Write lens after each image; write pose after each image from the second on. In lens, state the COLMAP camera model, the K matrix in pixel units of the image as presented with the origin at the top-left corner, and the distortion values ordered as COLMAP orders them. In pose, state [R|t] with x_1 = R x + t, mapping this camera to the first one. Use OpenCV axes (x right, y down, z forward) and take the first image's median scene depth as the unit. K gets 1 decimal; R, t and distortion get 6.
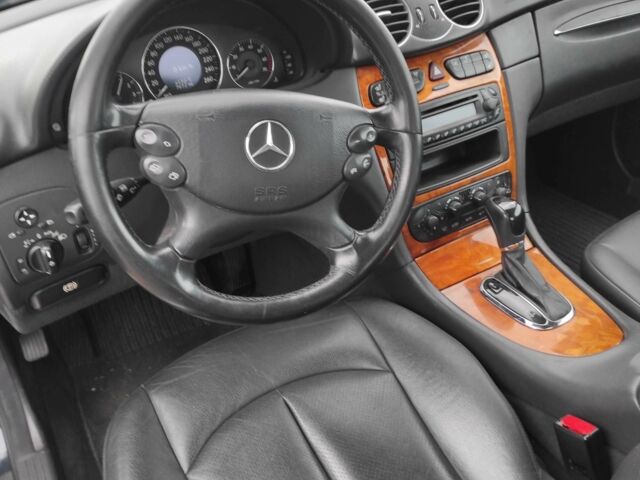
lens RADIAL K [[671.6, 0, 320.5], [0, 671.6, 242.5], [0, 0, 1]] dist [0.078713, 0.010608]
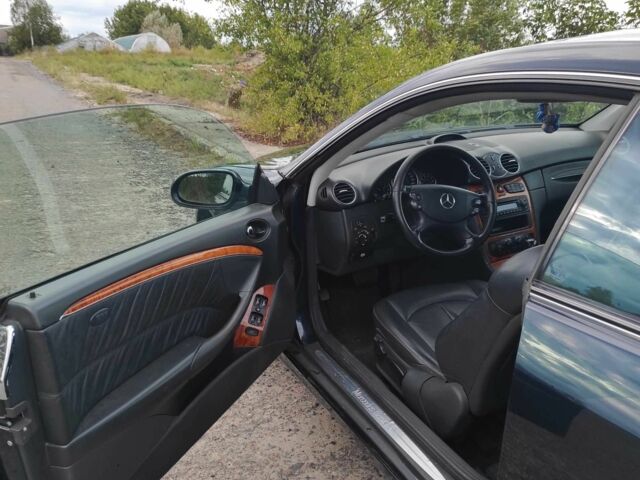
lens RADIAL K [[671.6, 0, 320.5], [0, 671.6, 242.5], [0, 0, 1]] dist [0.078713, 0.010608]
pose [[0.995506, 0.040699, -0.085505, -0.277686], [-0.060719, 0.967226, -0.246550, 0.609985], [0.072669, 0.250634, 0.965351, -1.448705]]
